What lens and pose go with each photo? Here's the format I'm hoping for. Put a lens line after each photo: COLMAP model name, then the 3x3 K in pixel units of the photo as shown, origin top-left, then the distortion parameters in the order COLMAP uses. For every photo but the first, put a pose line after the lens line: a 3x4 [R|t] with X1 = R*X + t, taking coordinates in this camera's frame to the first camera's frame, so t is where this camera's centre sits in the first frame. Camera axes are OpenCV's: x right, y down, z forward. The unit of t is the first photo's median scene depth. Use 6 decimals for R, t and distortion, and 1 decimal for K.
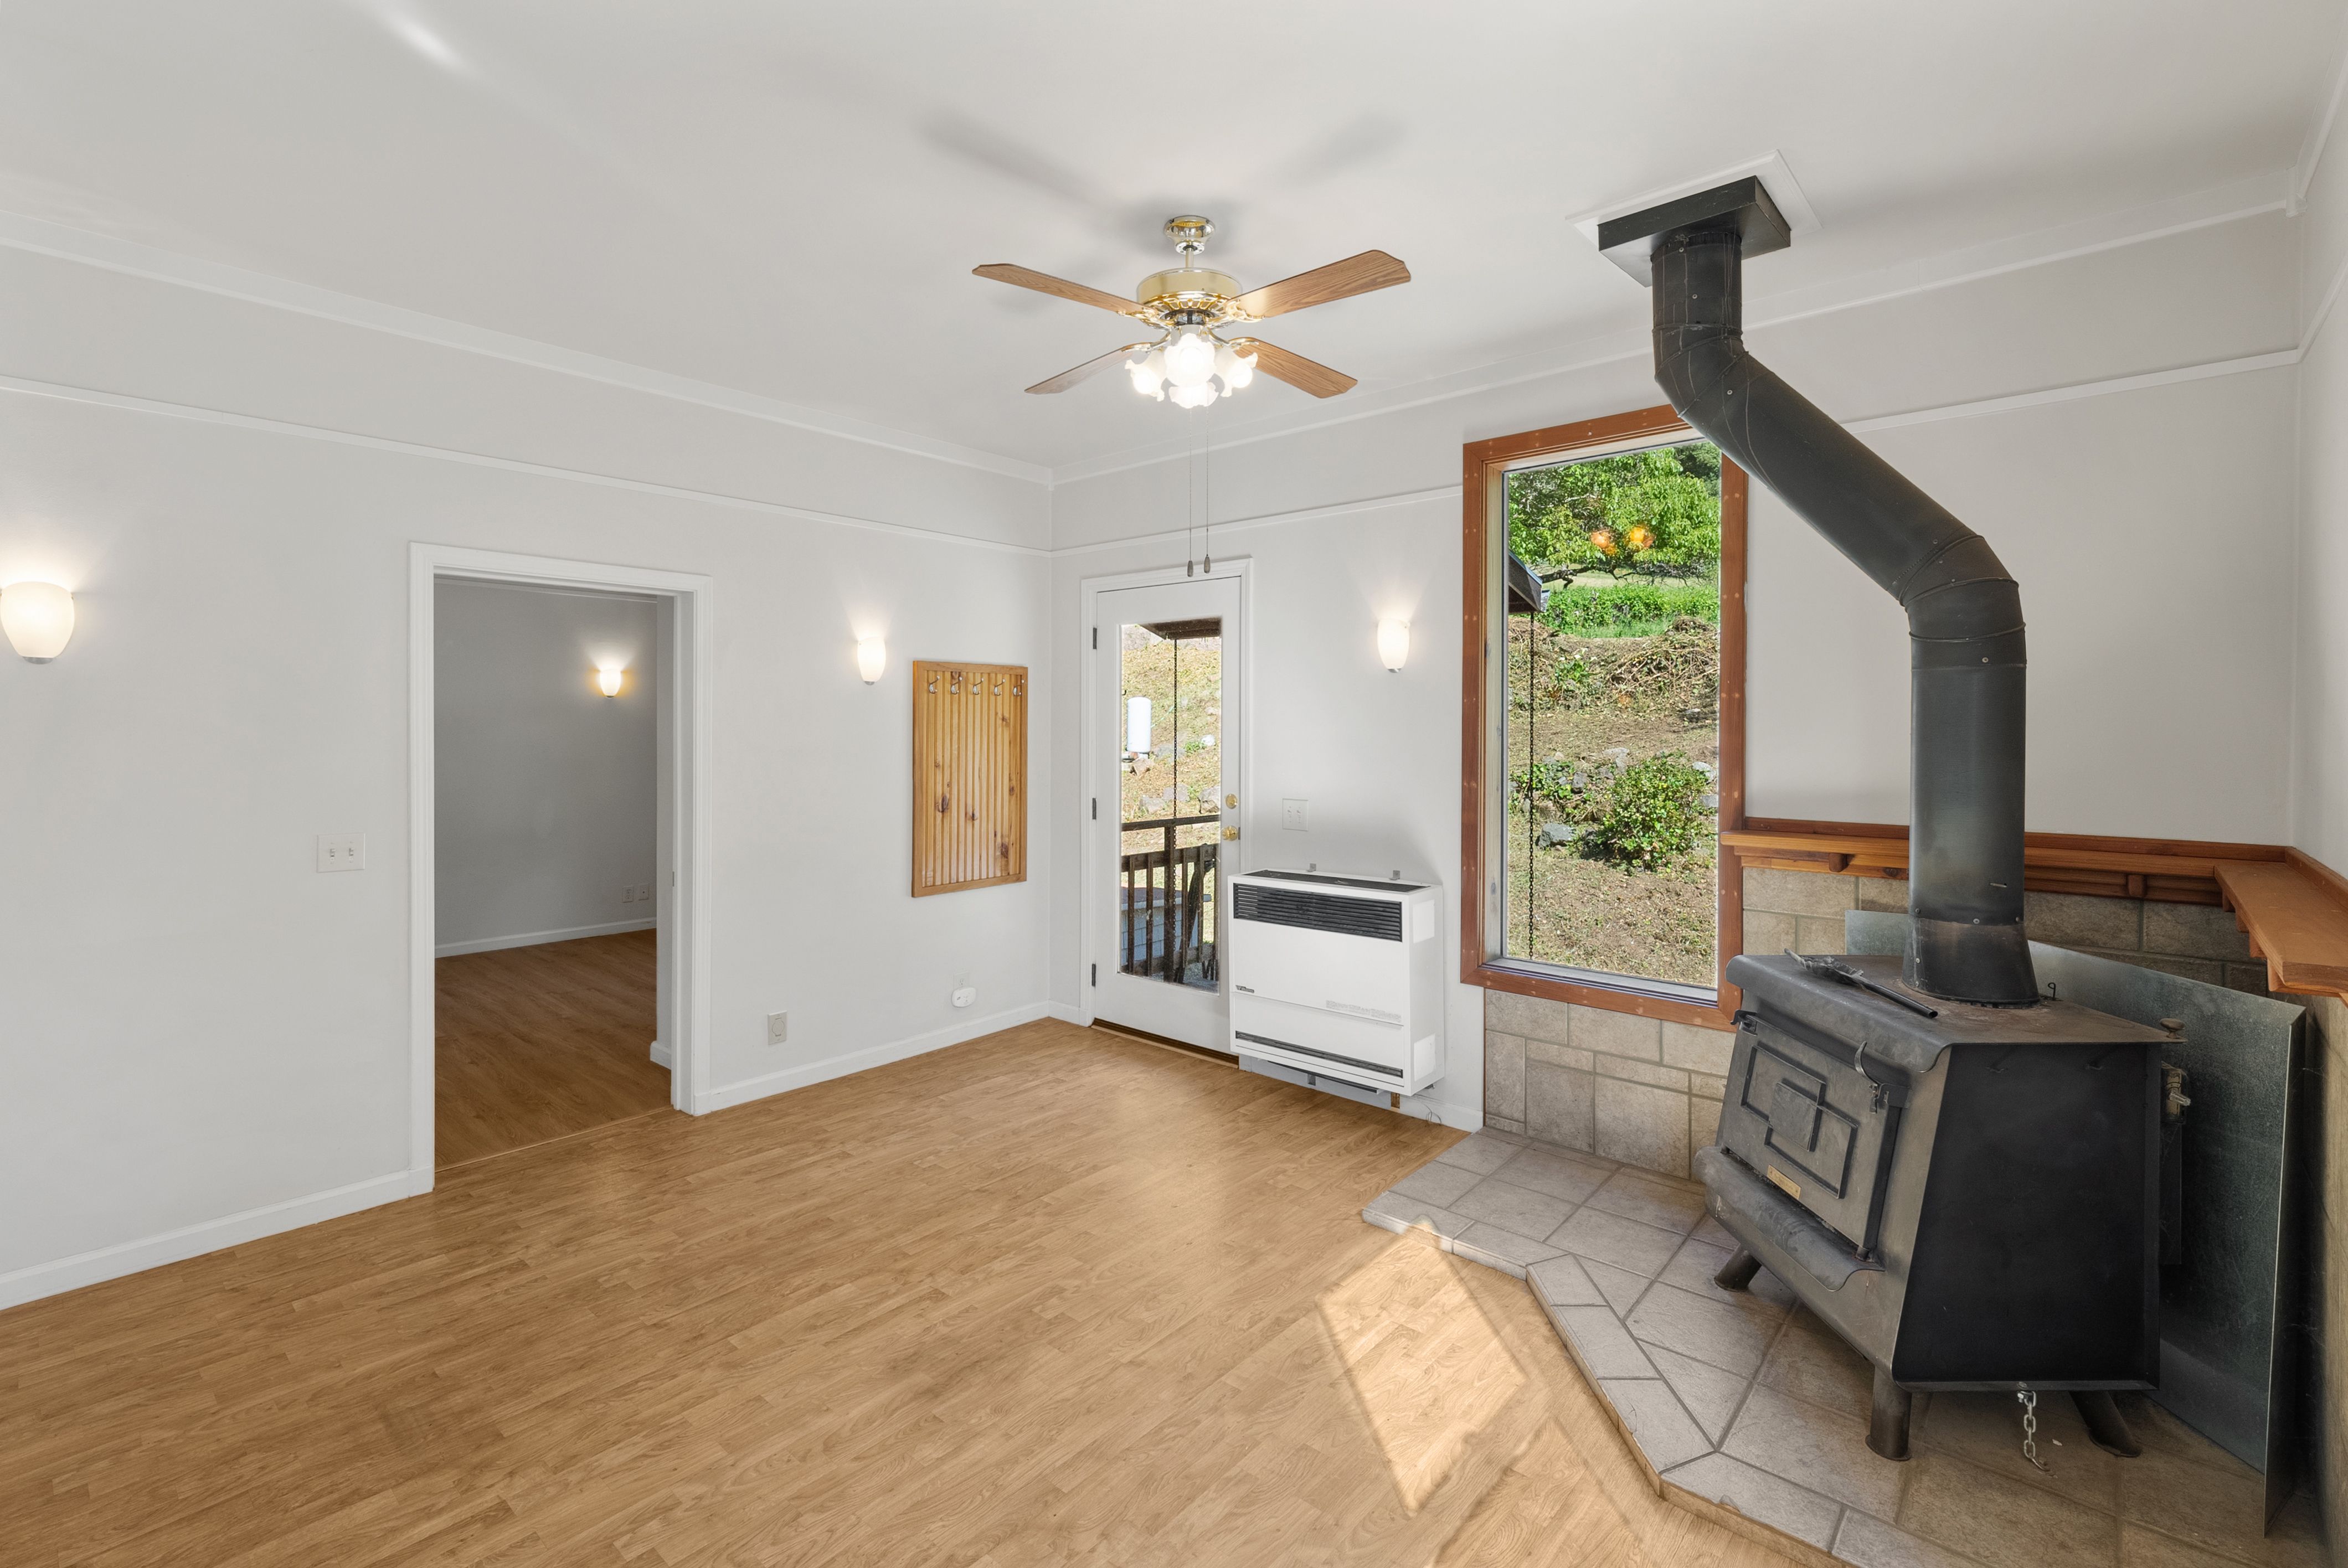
lens RADIAL K [[1051.5, 0, 1174.8], [0, 1051.5, 732.6], [0, 0, 1]] dist [0.001171, -0.000091]
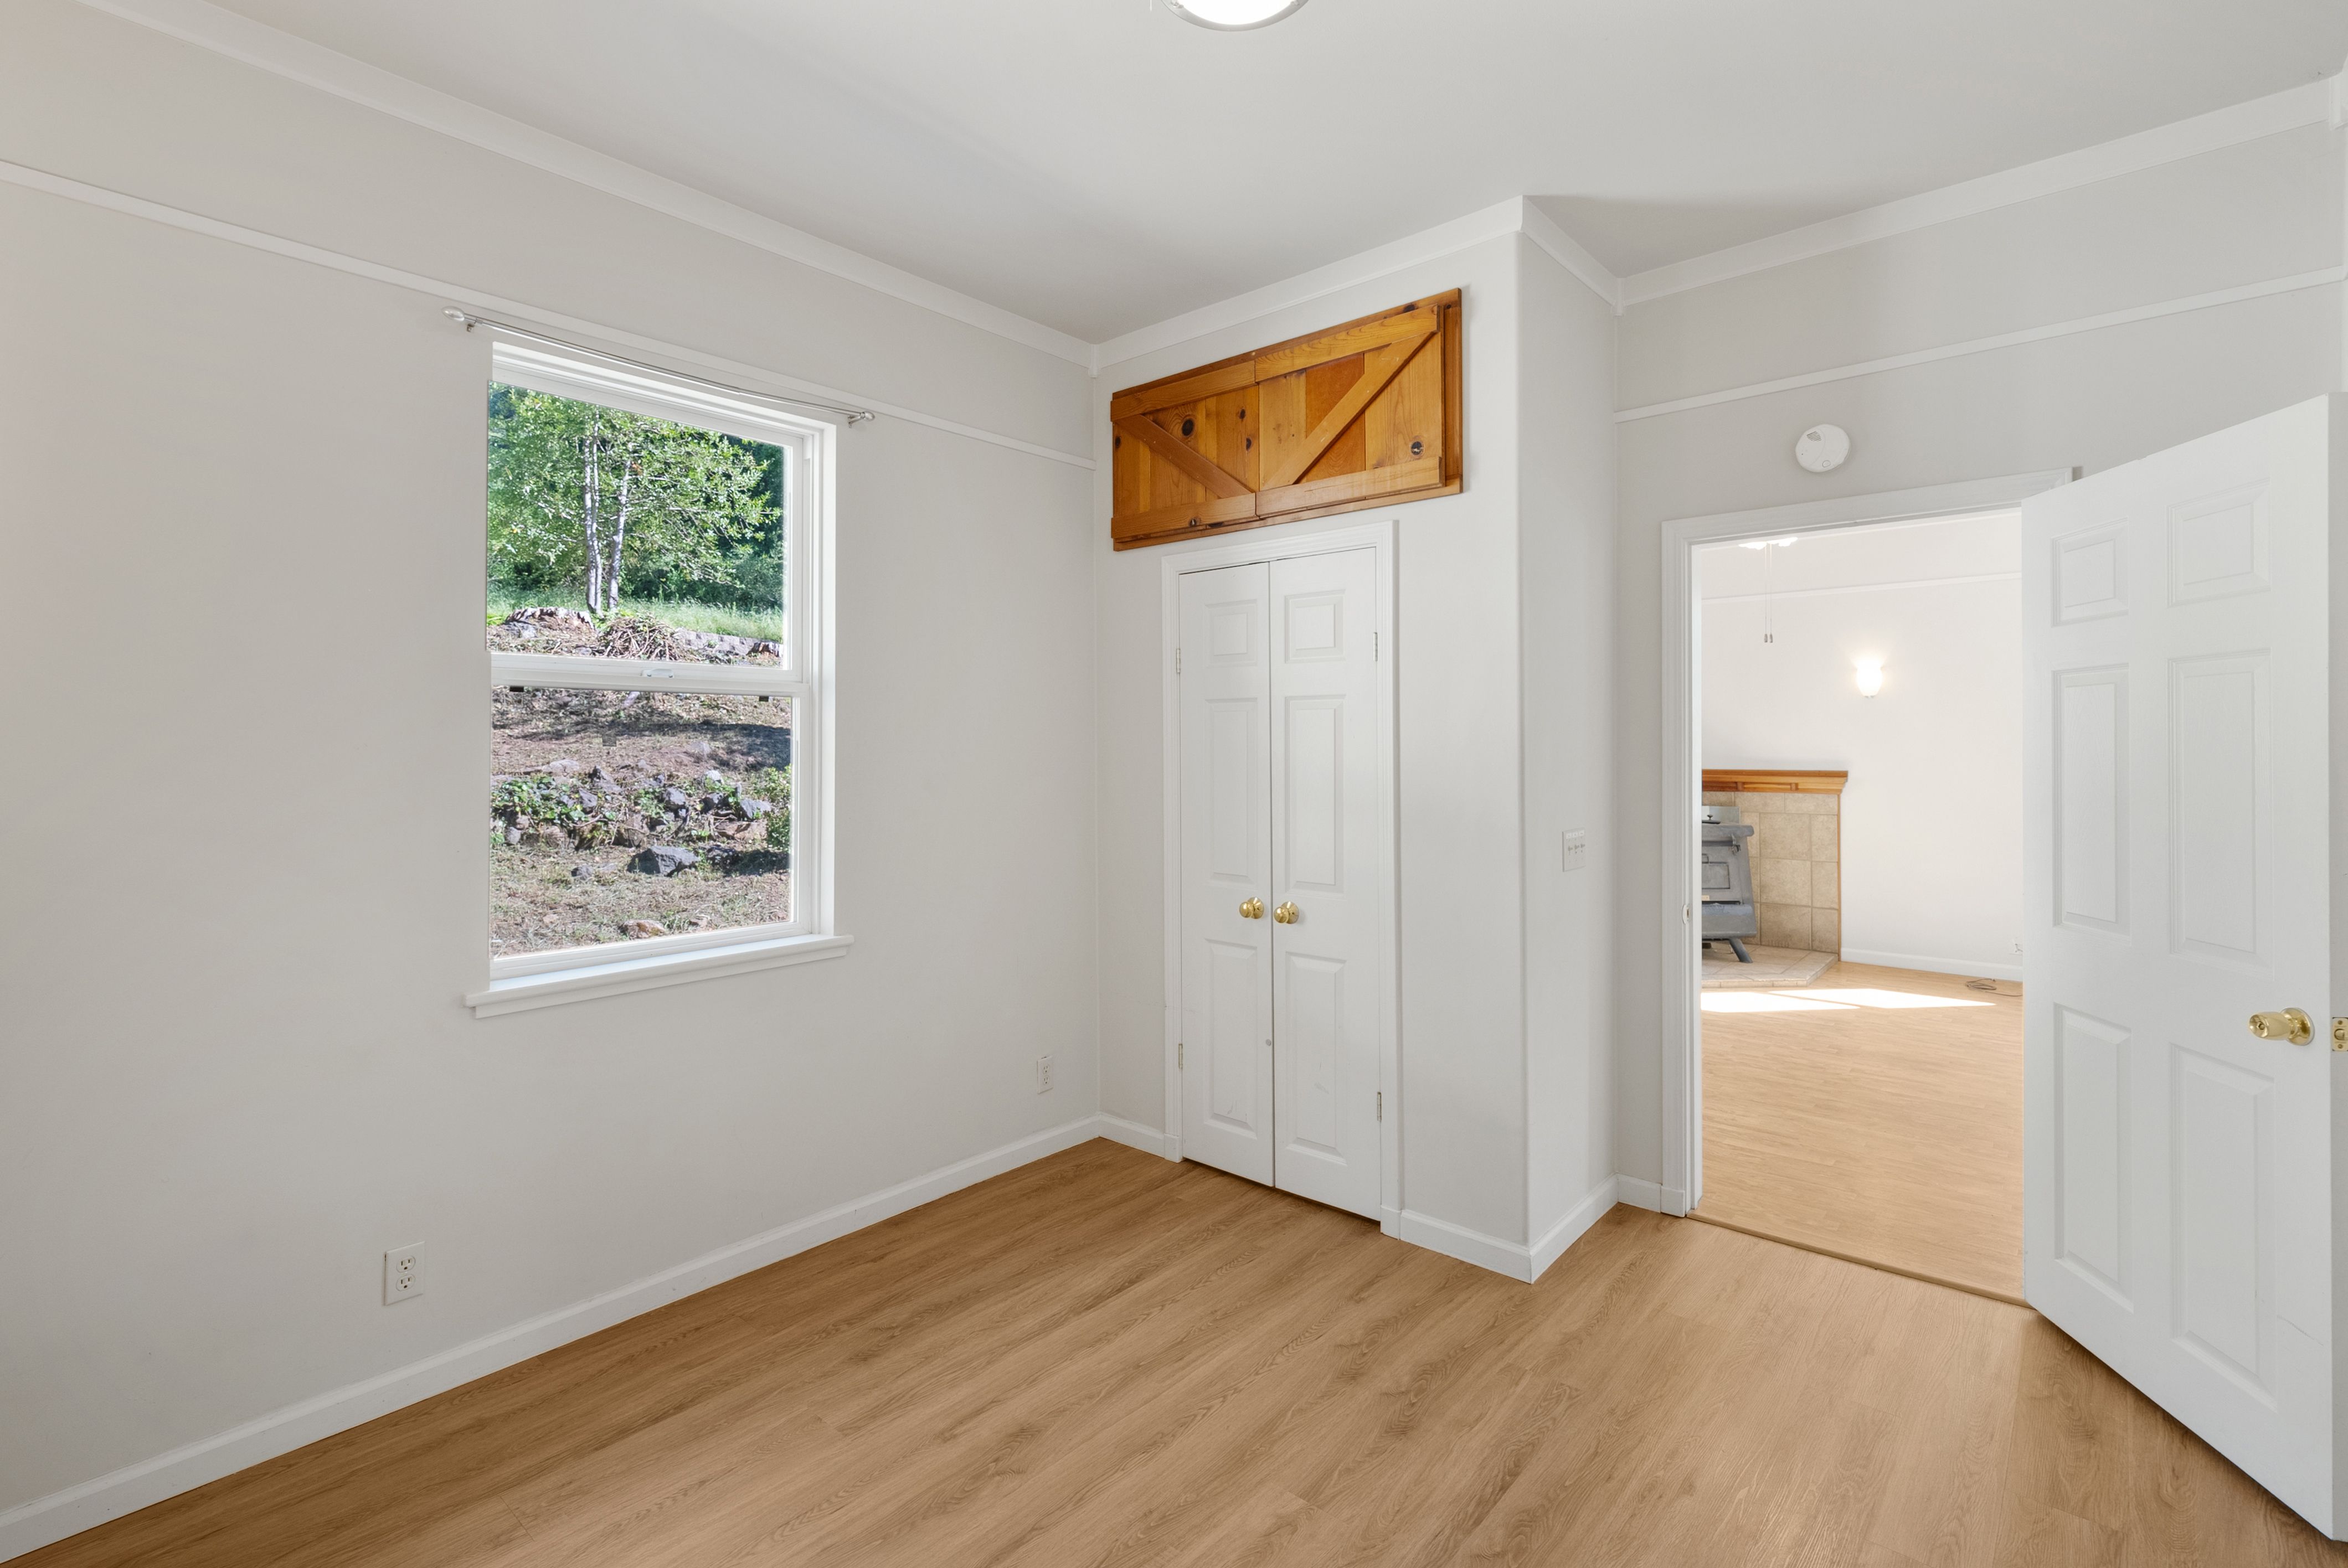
lens RADIAL K [[1085.0, 0, 1178.9], [0, 1085.0, 739.2], [0, 0, 1]] dist [-0.001259, -0.000124]
pose [[-0.012075, 0.000486, 0.999927, -1.829042], [0.010527, 0.999945, -0.000359, 0.011494], [-0.999872, 0.010521, -0.012080, 1.996012]]
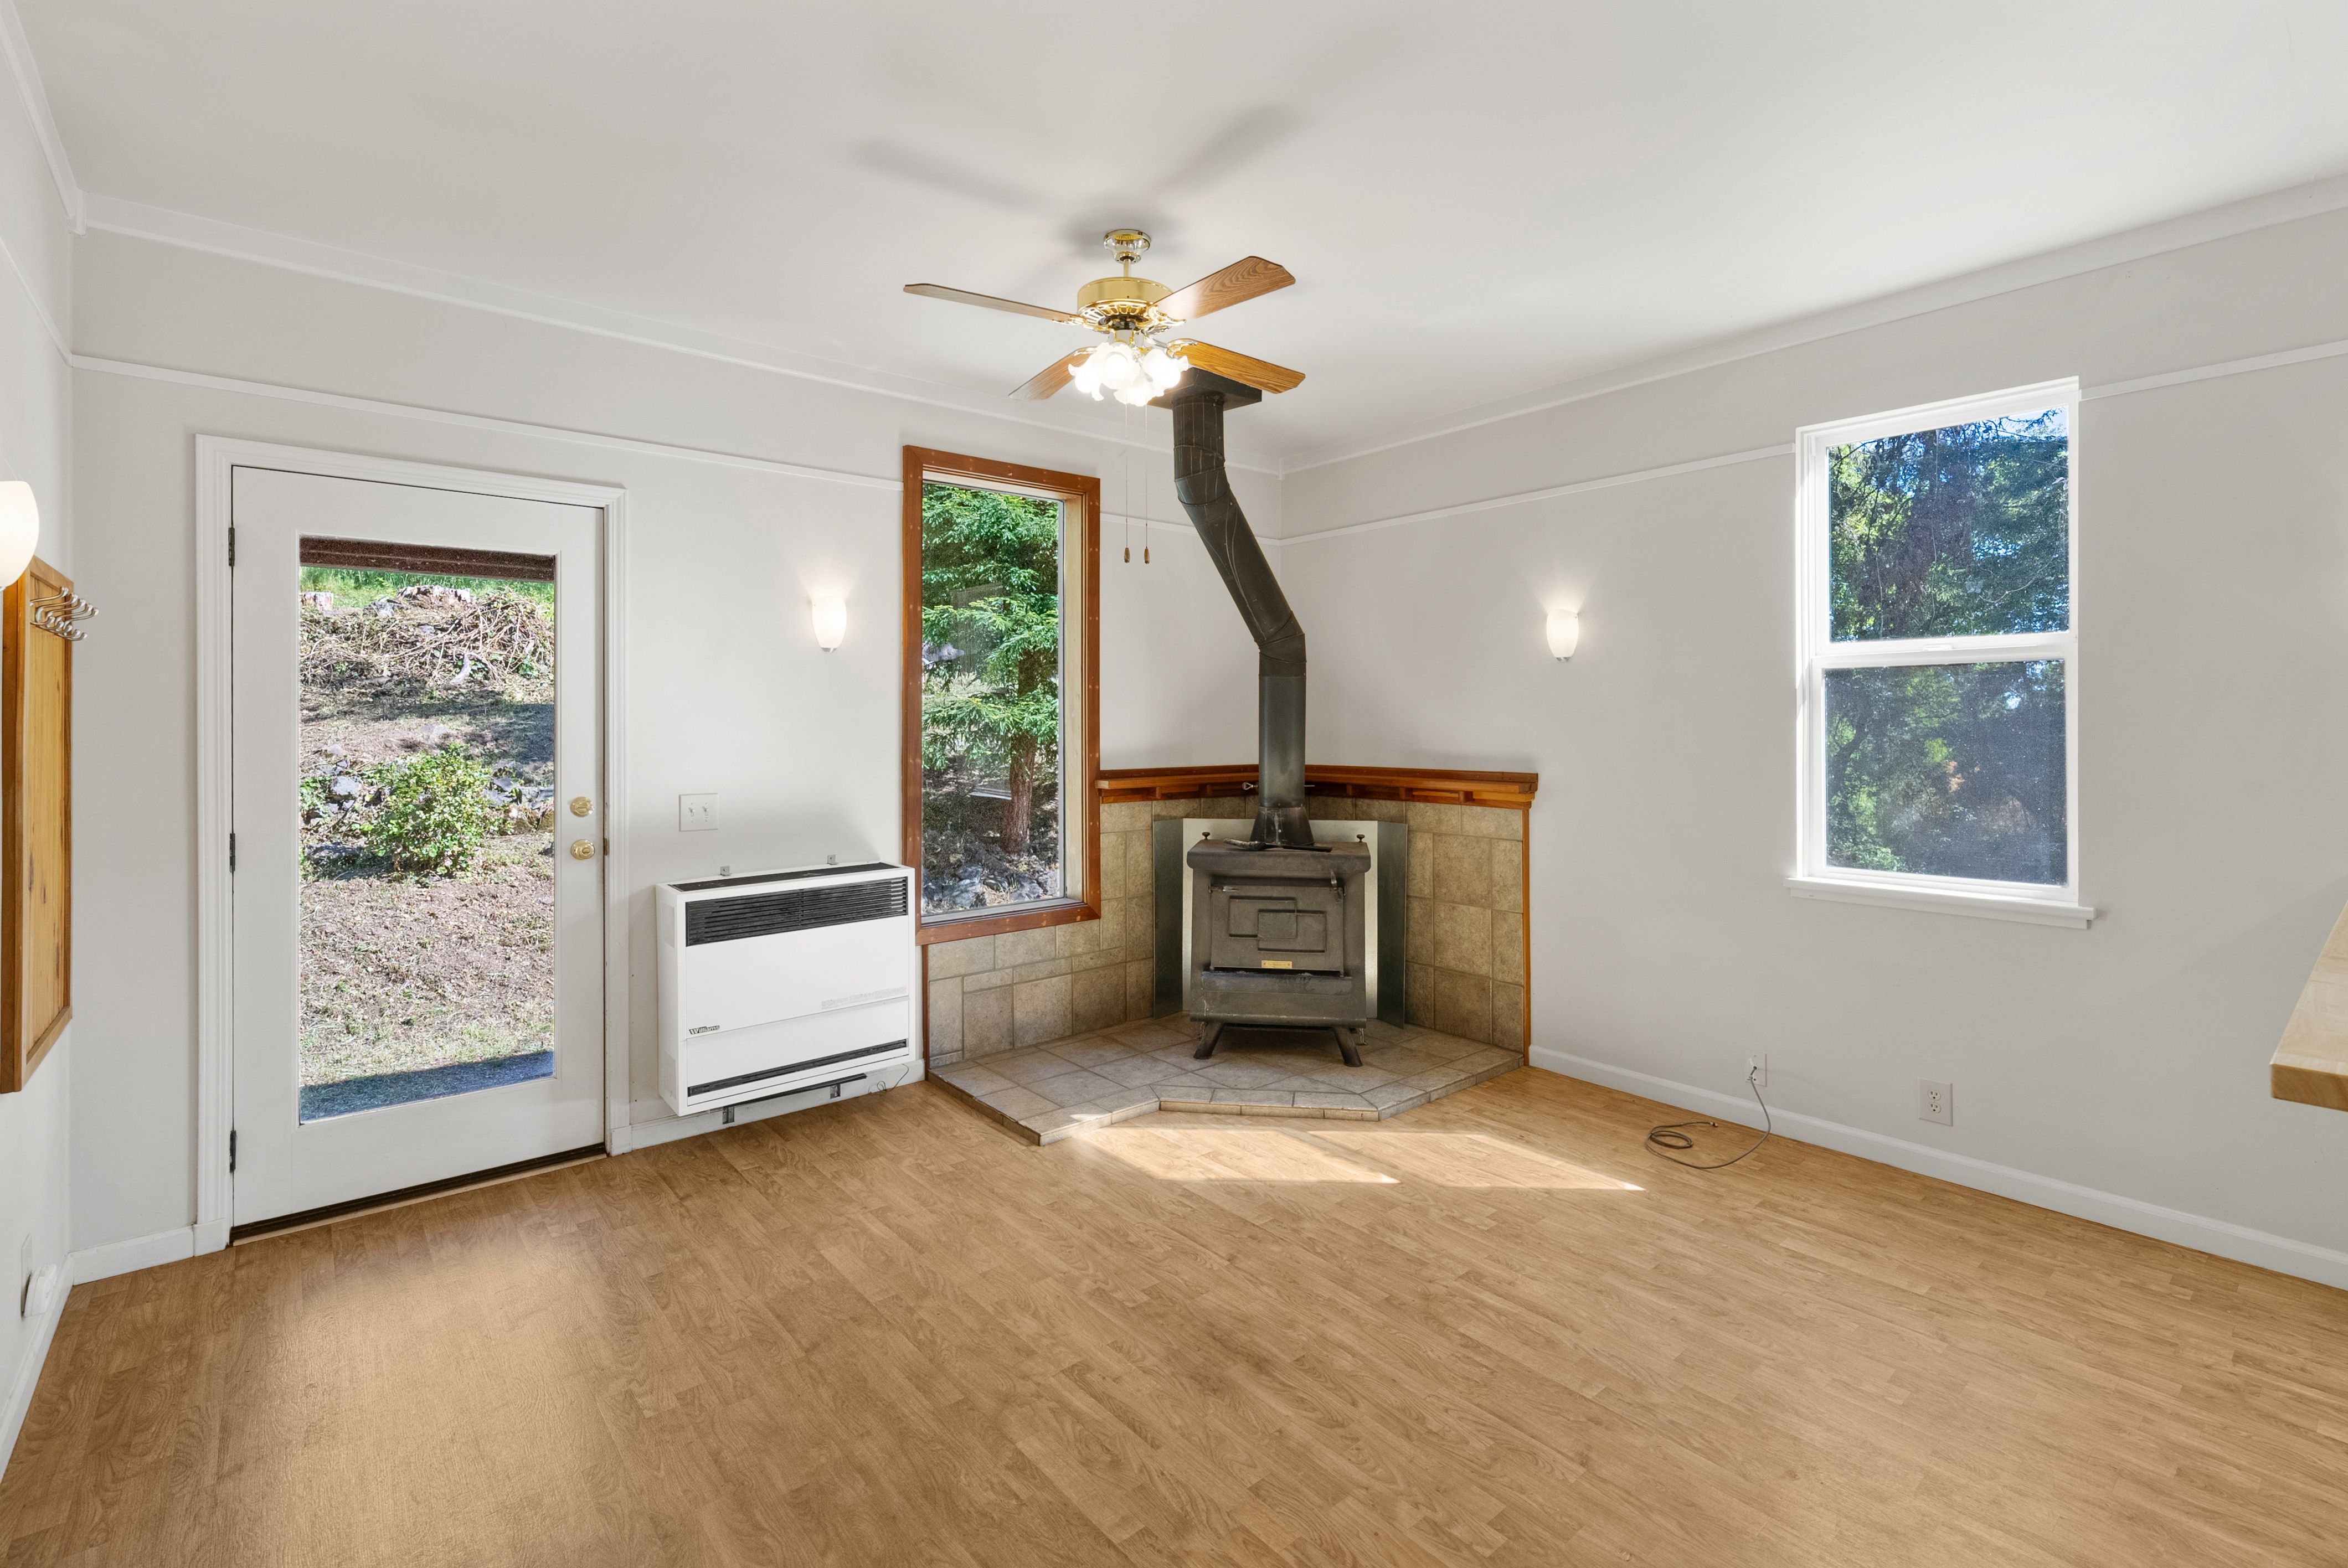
lens RADIAL K [[1058.9, 0, 1181.2], [0, 1058.9, 721.5], [0, 0, 1]] dist [-0.000156, -0.000082]
pose [[0.143817, -0.002981, 0.989600, -1.020447], [0.010847, 0.999940, 0.001436, 0.013407], [-0.989545, 0.010528, 0.143841, 0.763565]]
